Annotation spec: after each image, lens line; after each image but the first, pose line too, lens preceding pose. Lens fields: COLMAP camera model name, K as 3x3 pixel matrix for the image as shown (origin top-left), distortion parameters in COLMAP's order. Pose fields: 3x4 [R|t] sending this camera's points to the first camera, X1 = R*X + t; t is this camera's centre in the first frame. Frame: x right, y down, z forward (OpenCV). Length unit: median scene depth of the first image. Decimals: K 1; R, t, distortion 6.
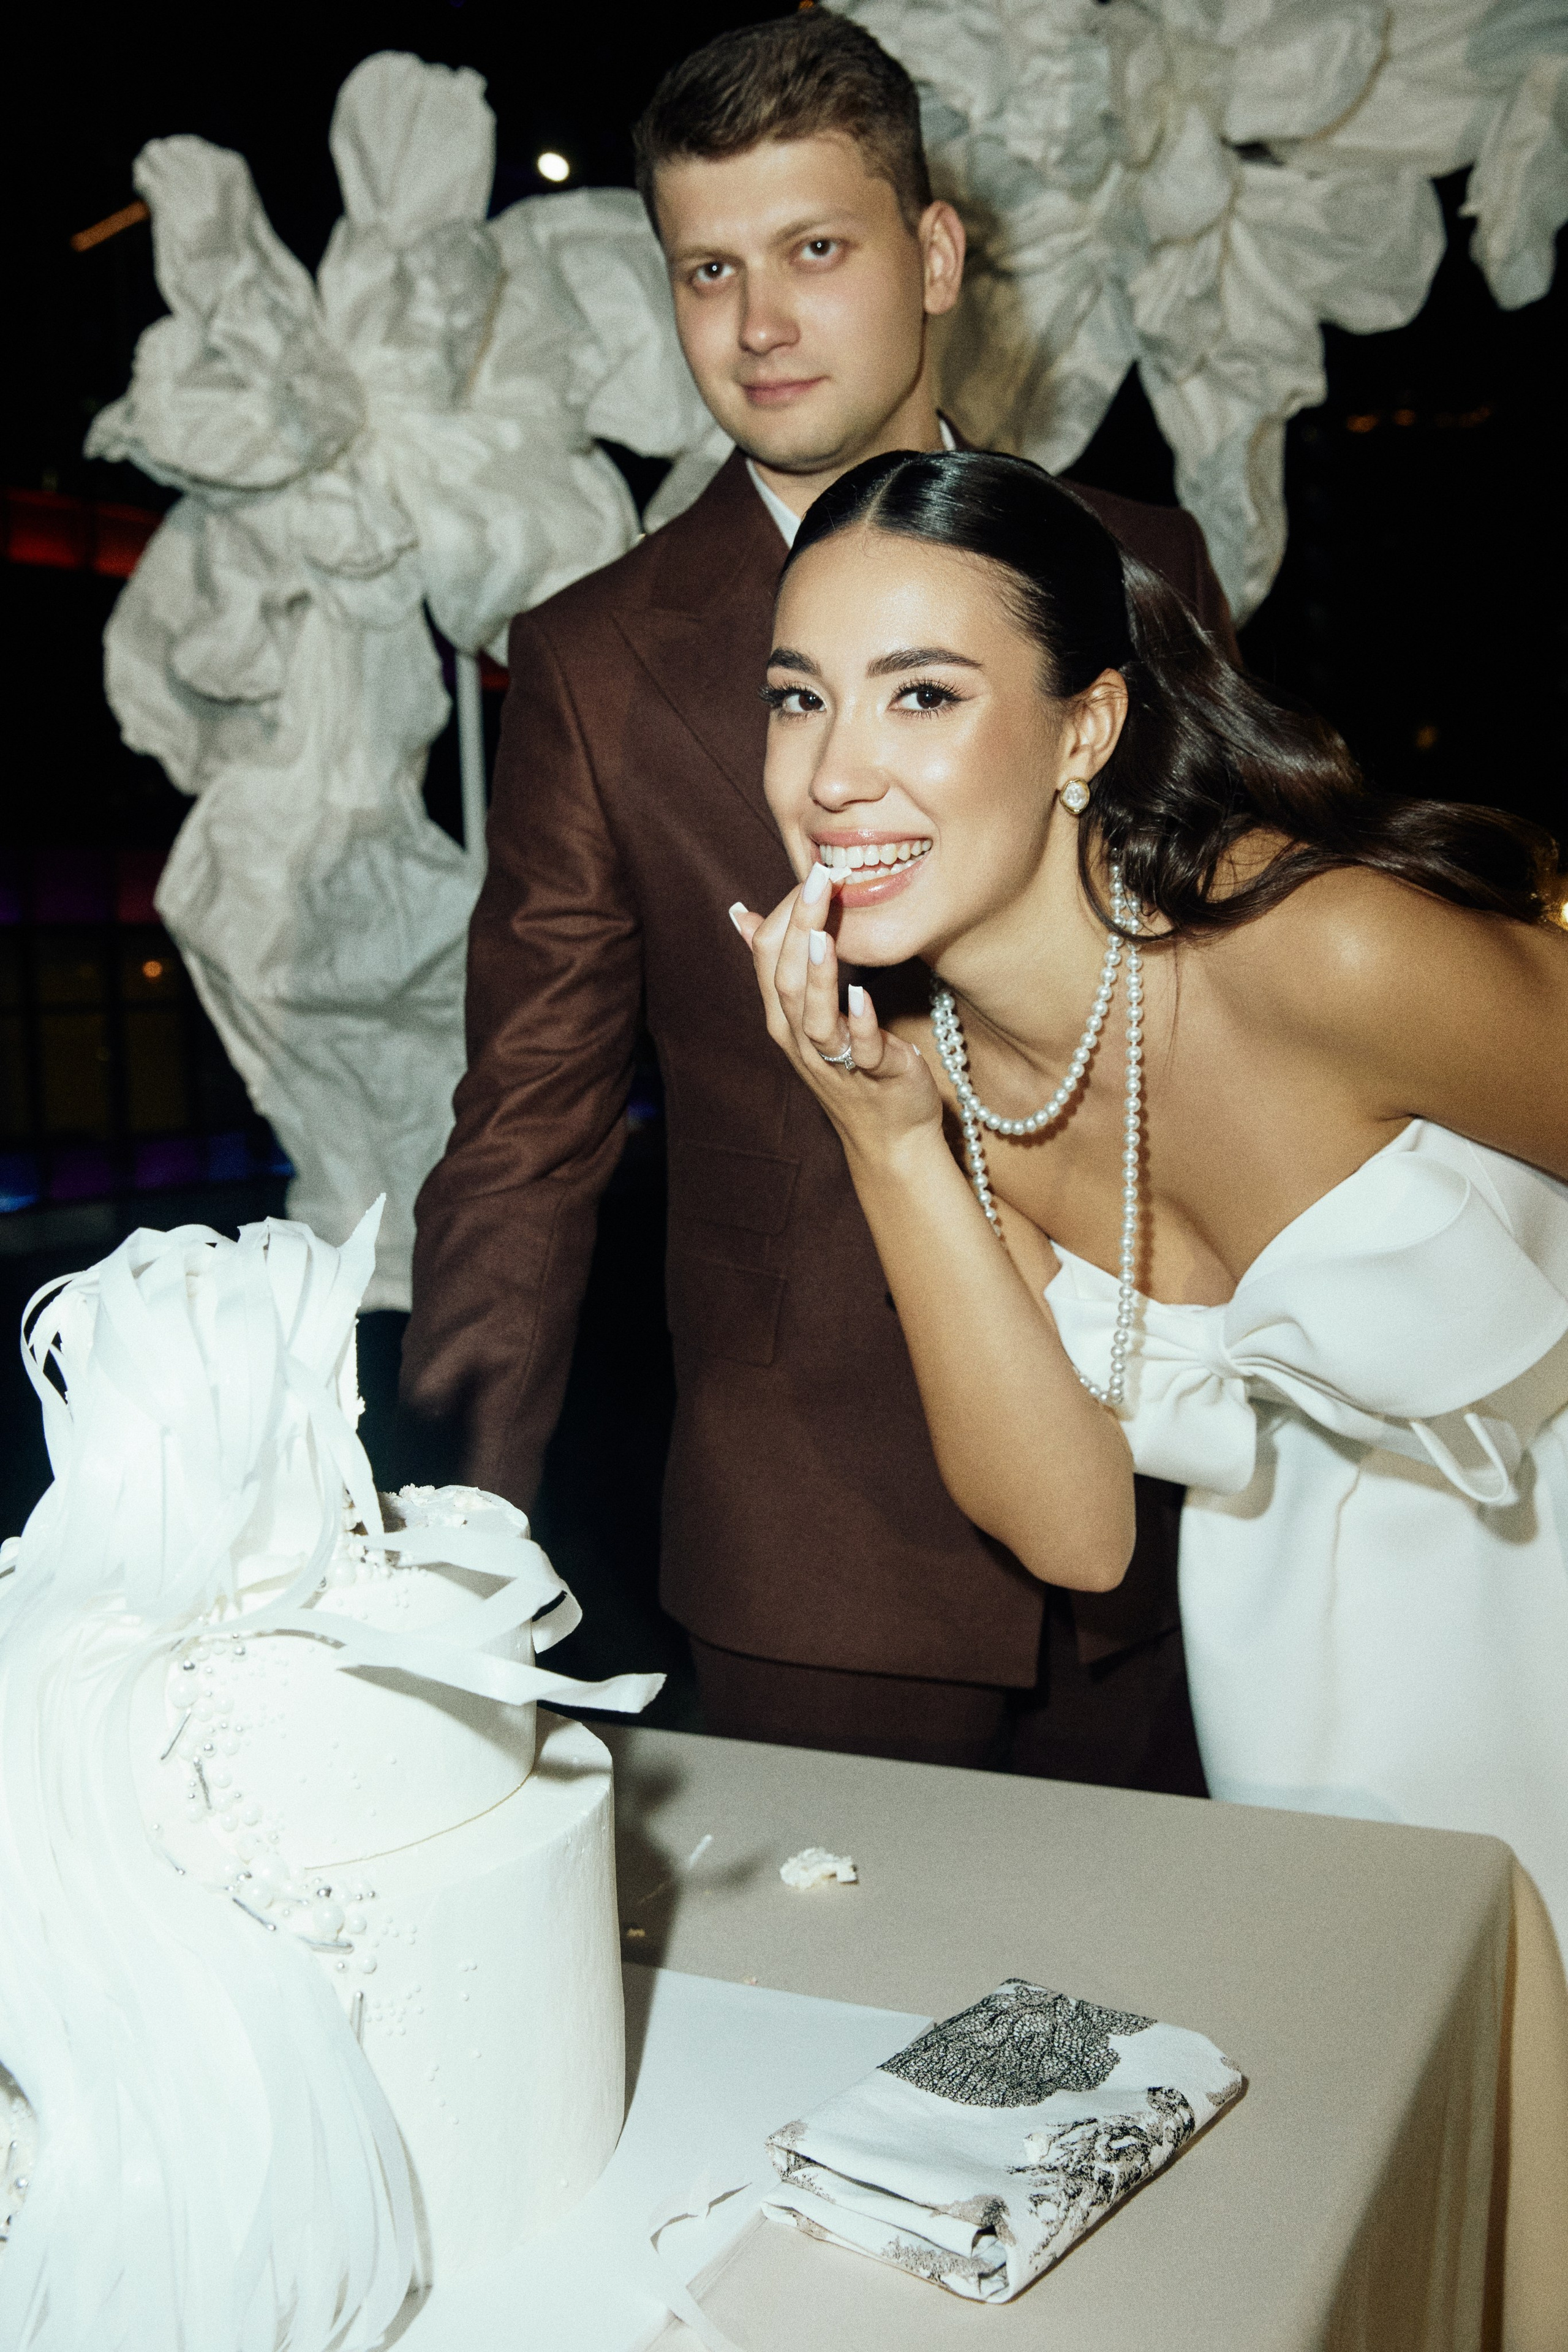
lens RADIAL K [[2343.1, 0, 738.2], [0, 2343.1, 1208.9], [0, 0, 1]] dist [-0.011353, 0.000000]
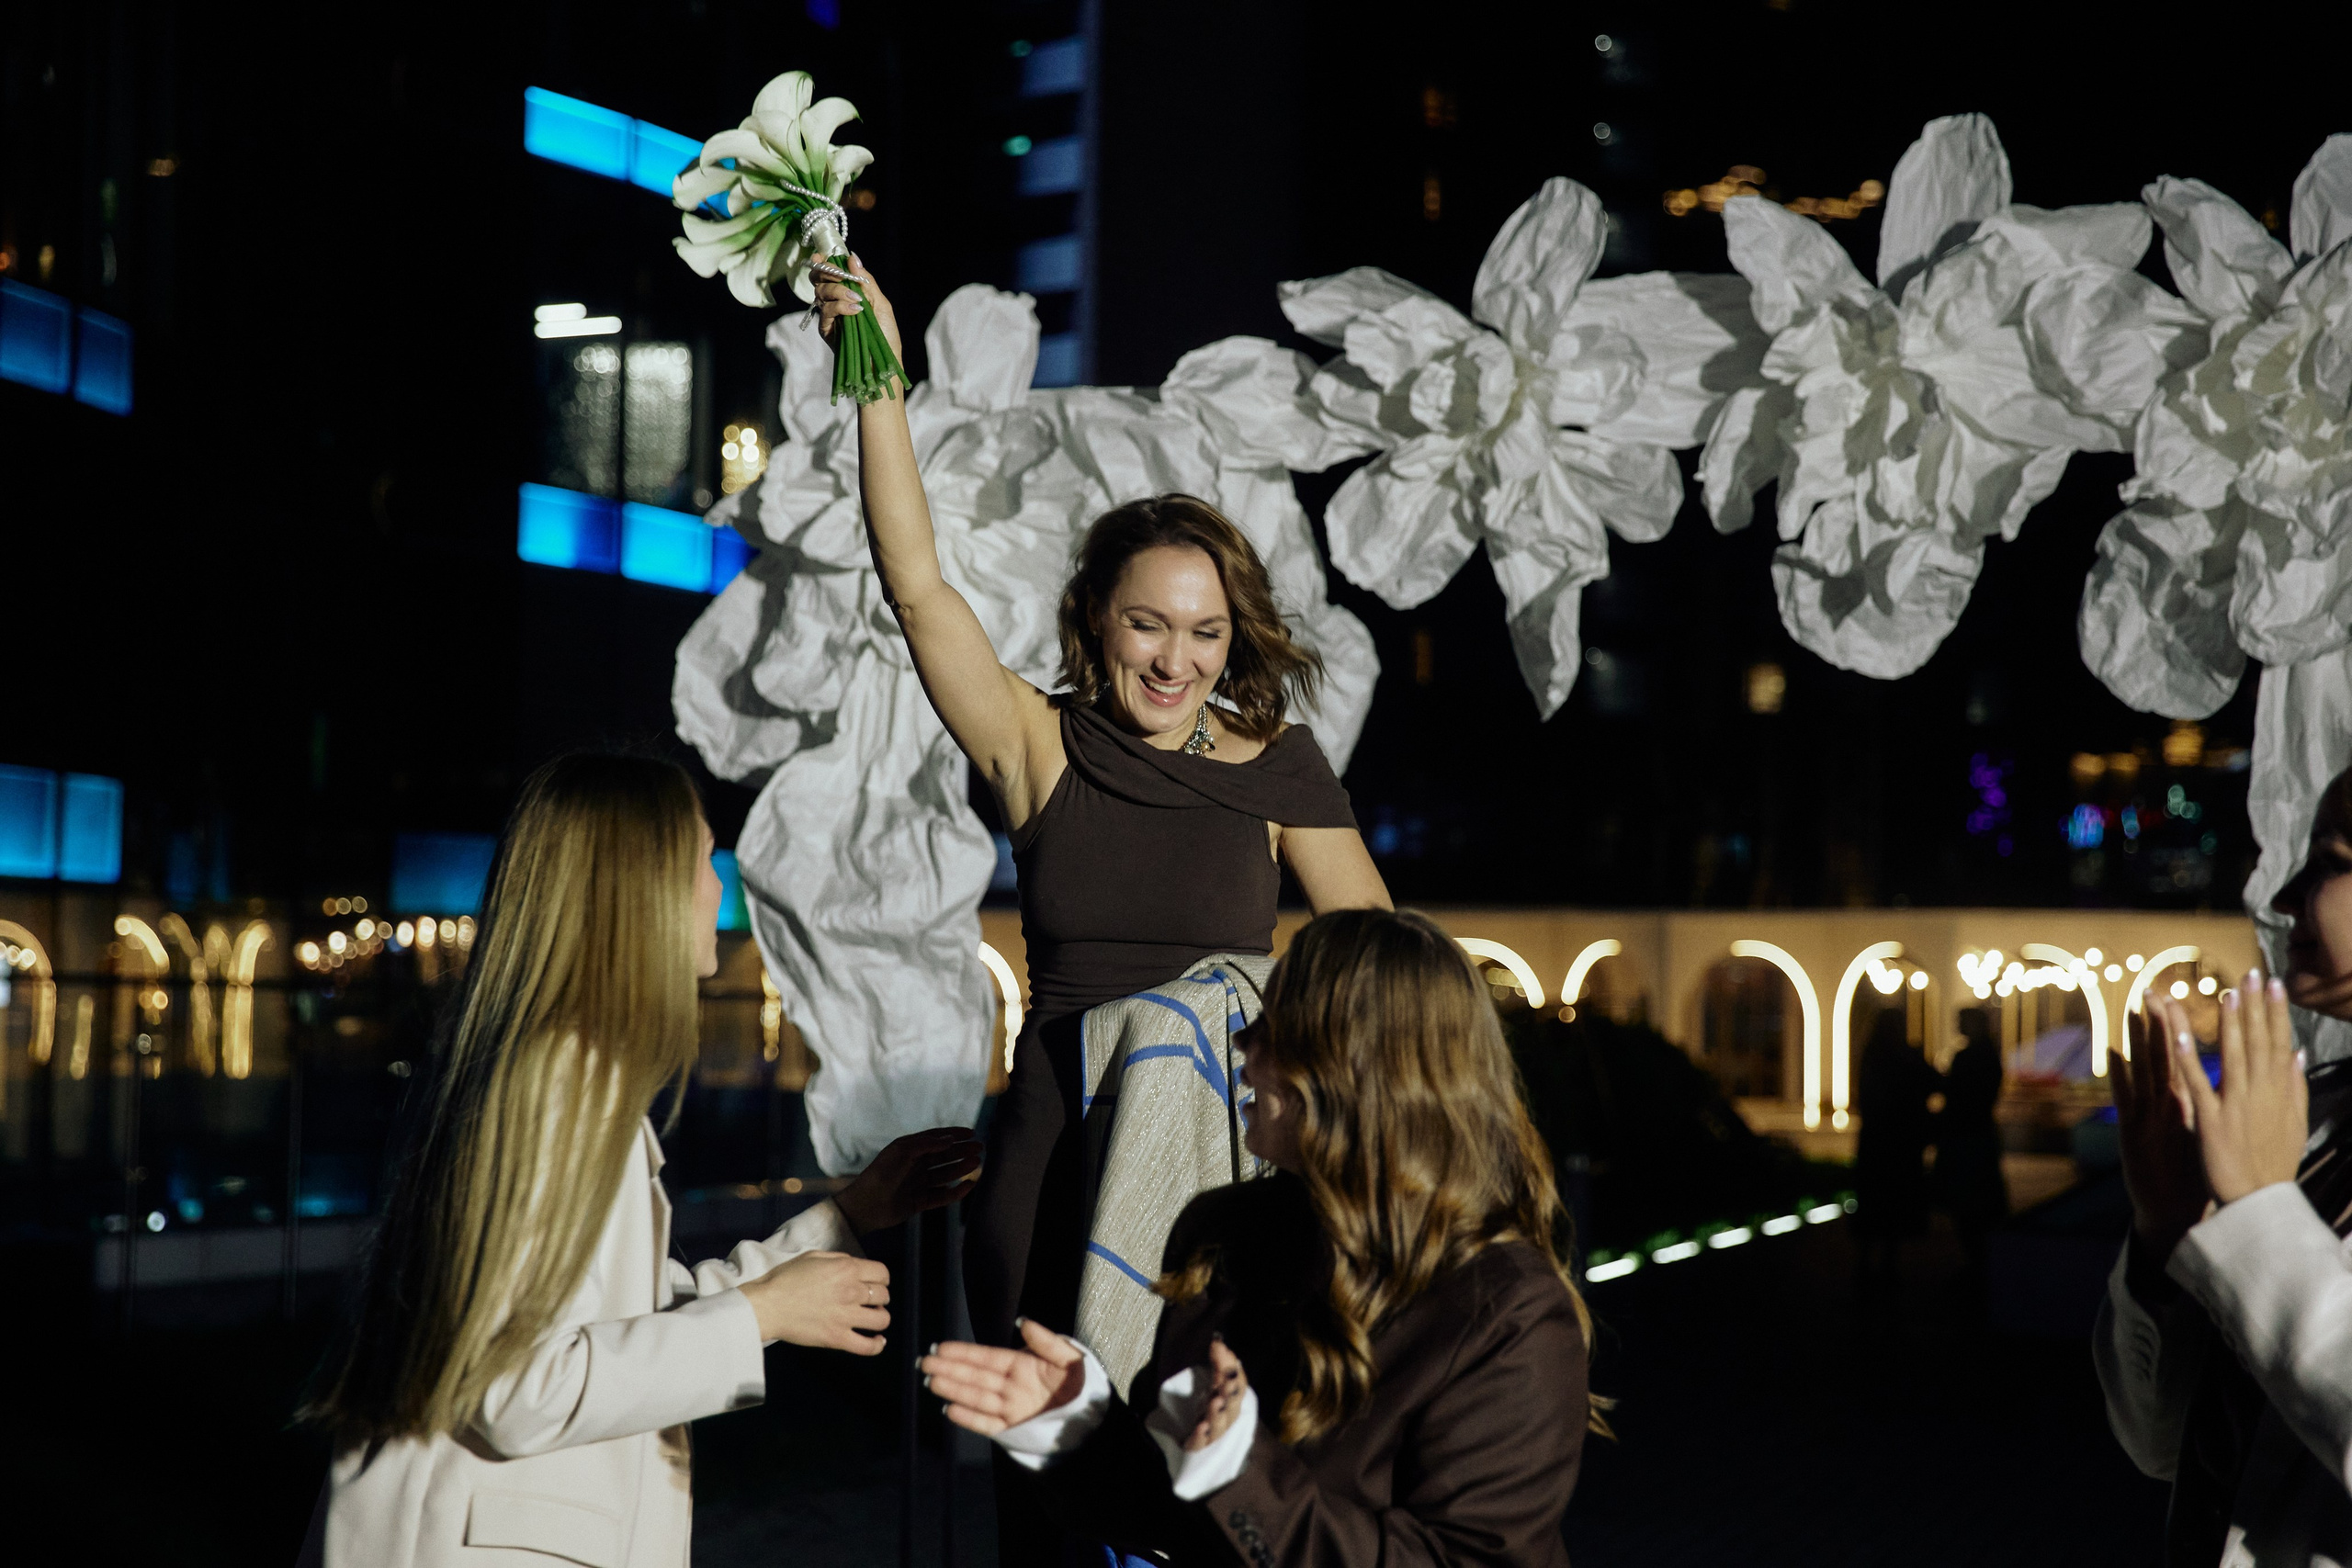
lens RADIAL K [[3883.6, 0, 1005.0], [0, 3883.6, 751.1], [0, 0, 1]] dist [0.171244, 0.000000]
pose [[0.994512, 0.067324, 0.080083, -0.296787], [-0.051102, 0.980514, -0.189687, 0.236706], [-0.091293, 0.184554, 0.978573, -1.266419]]
